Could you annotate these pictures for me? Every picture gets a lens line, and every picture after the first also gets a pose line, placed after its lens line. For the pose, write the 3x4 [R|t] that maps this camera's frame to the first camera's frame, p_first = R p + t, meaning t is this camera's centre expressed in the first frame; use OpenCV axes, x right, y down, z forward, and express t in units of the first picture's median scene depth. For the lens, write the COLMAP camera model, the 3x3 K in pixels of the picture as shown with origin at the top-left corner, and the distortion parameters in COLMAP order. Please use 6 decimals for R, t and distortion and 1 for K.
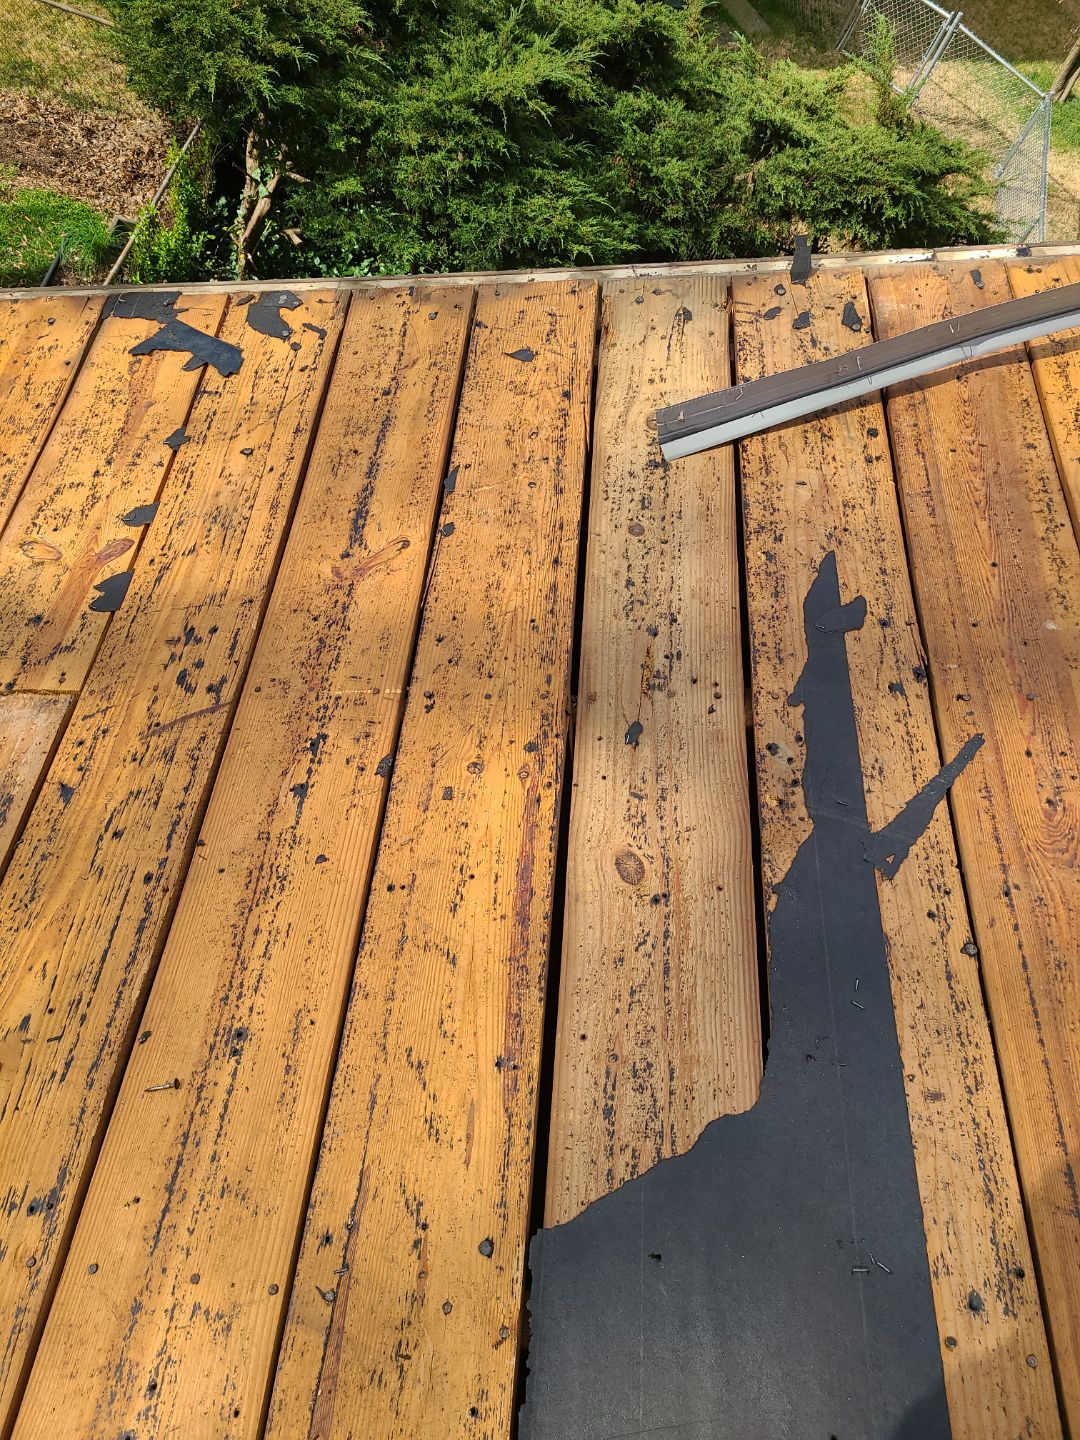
lens RADIAL K [[1033.4, 0, 539.0], [0, 1033.4, 702.4], [0, 0, 1]] dist [0.051340, -0.034231]
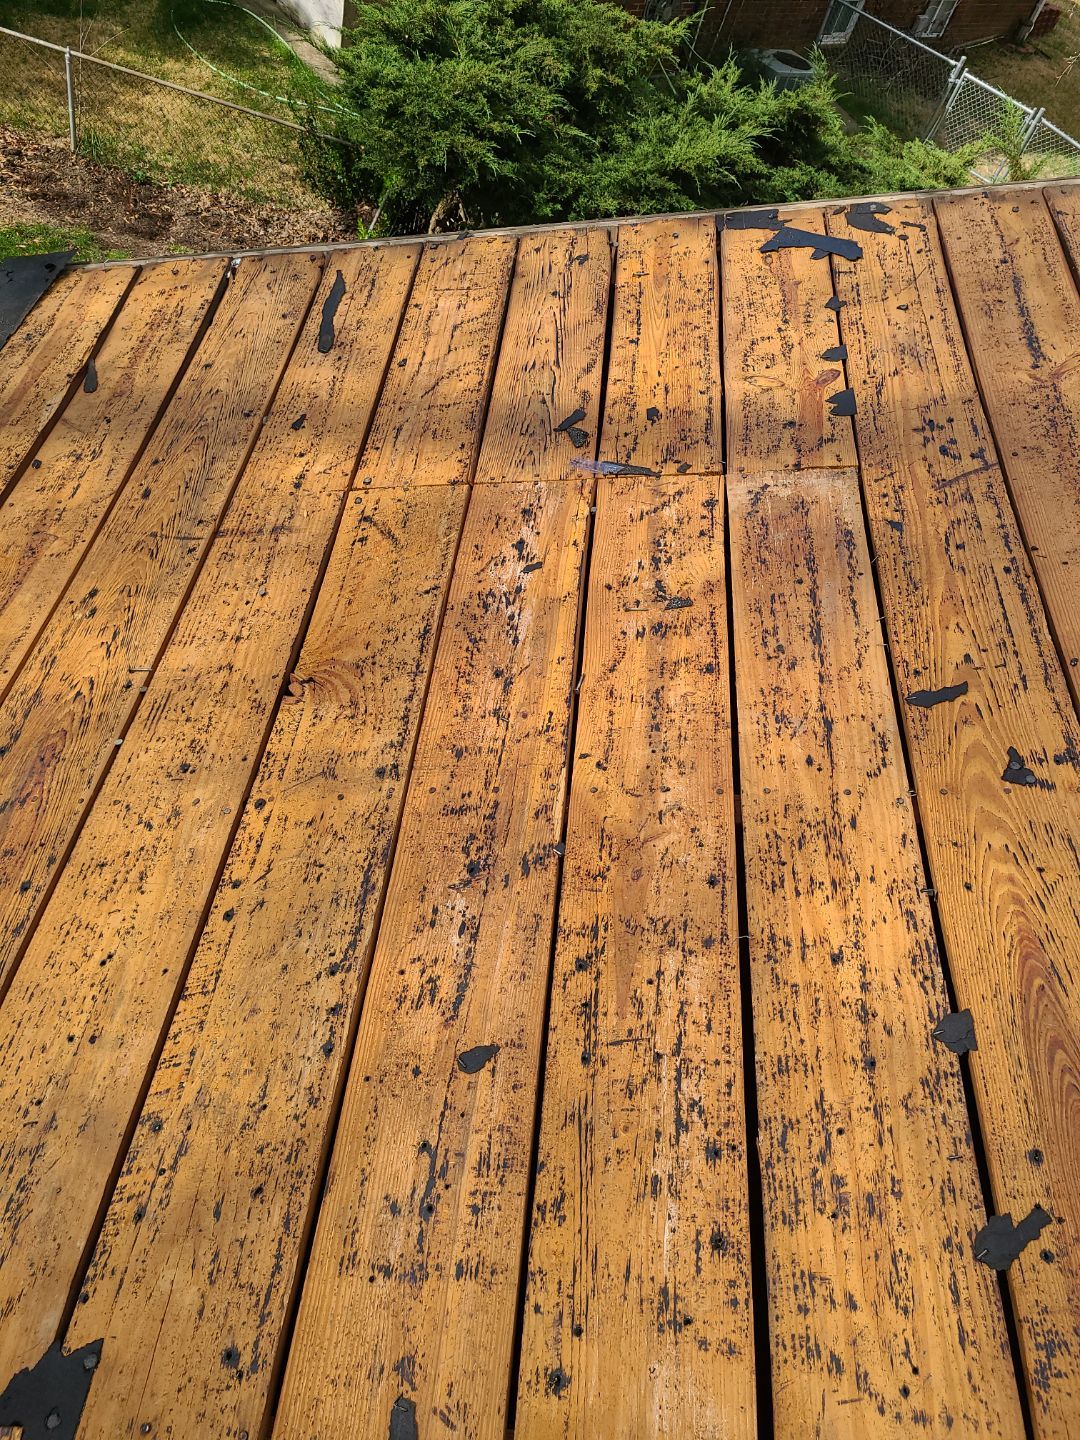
lens RADIAL K [[1033.4, 0, 529.3], [0, 1033.4, 730.4], [0, 0, 1]] dist [0.051340, -0.034231]
pose [[0.999836, -0.018036, 0.001626, -0.779595], [0.018108, 0.996458, -0.082124, 0.370128], [-0.000139, 0.082140, 0.996621, -0.195163]]
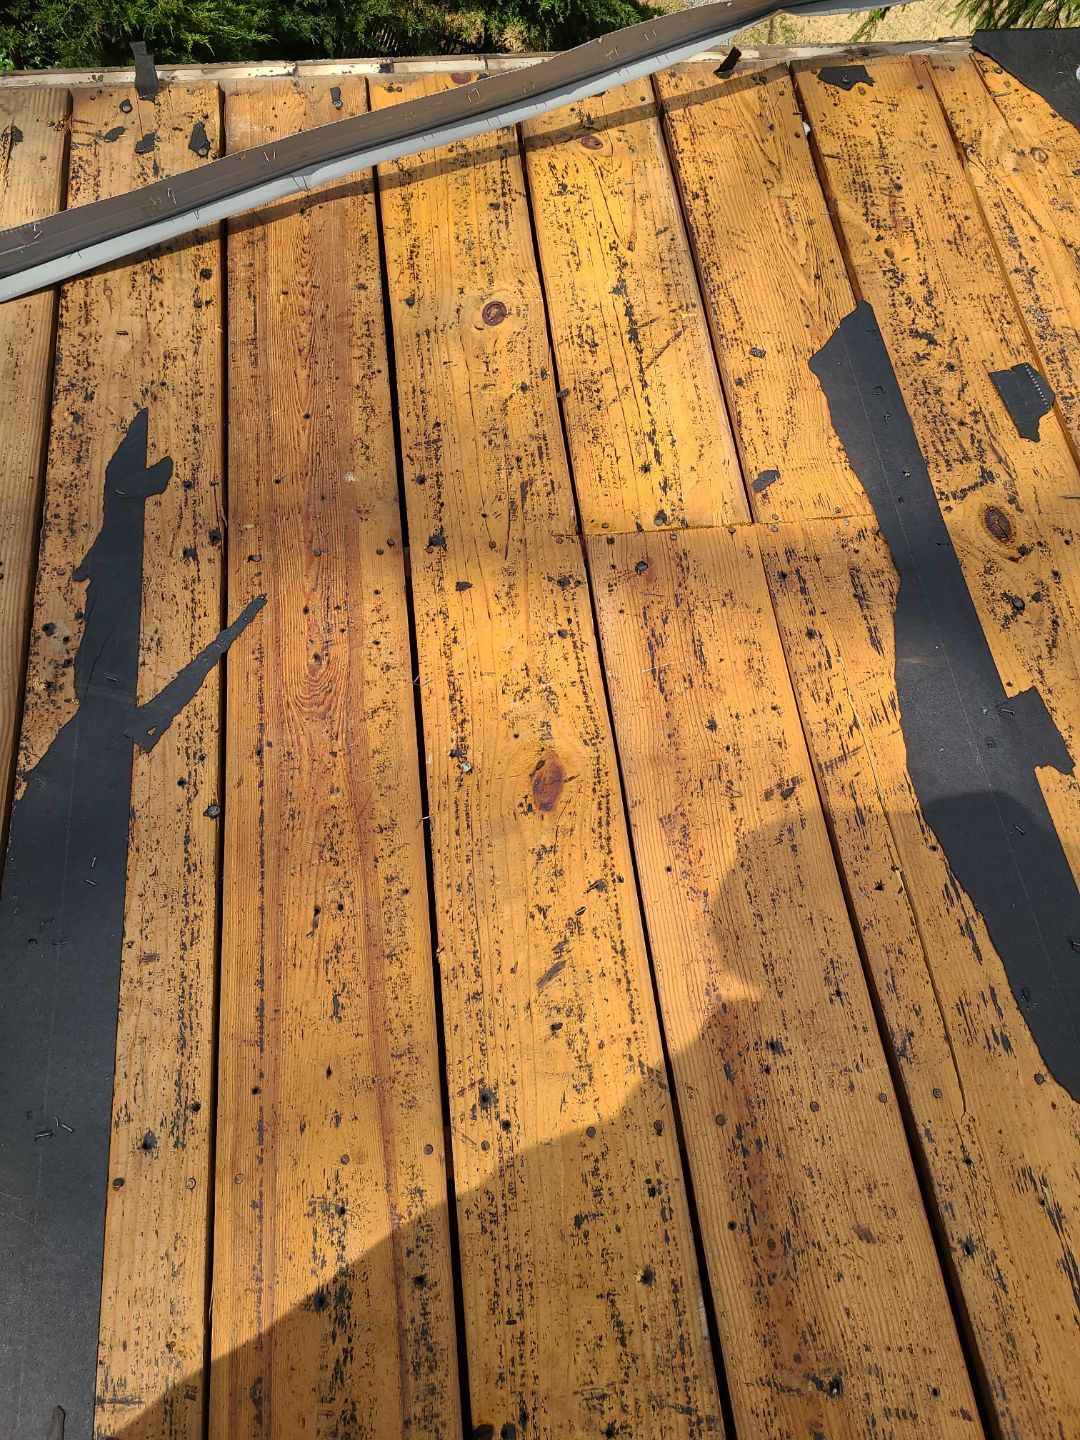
lens RADIAL K [[1033.4, 0, 583.2], [0, 1033.4, 693.9], [0, 0, 1]] dist [0.051340, -0.034231]
pose [[0.972977, -0.113626, 0.201009, 0.417064], [0.082164, 0.983936, 0.158487, -0.007229], [-0.215788, -0.137689, 0.966684, -0.040059]]
